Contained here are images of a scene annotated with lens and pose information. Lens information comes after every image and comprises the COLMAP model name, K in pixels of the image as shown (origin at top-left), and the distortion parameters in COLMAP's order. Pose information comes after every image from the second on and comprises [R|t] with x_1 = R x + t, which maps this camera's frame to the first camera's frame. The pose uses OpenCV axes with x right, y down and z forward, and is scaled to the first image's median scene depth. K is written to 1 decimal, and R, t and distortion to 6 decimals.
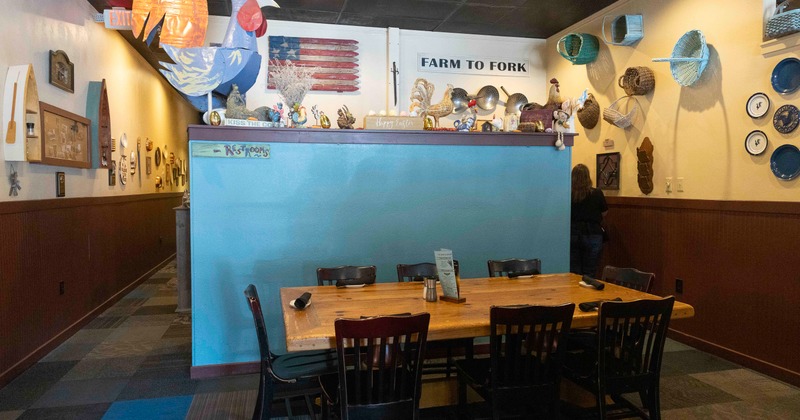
lens RADIAL K [[543.0, 0, 400.1], [0, 543.0, 209.0], [0, 0, 1]] dist [0.002011, -0.001029]
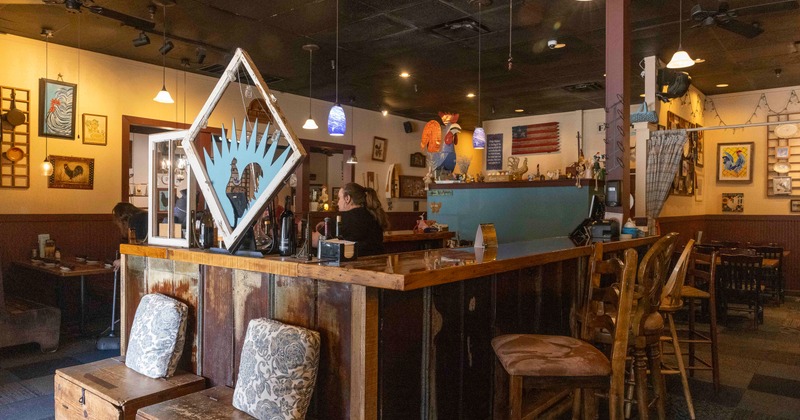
lens RADIAL K [[543.0, 0, 400.2], [0, 543.0, 209.5], [0, 0, 1]] dist [0.002011, -0.001029]
pose [[0.597580, 0.008404, -0.801766, 1.029873], [-0.035612, 0.999237, -0.016068, 0.011138], [0.801018, 0.038155, 0.597423, -0.425417]]
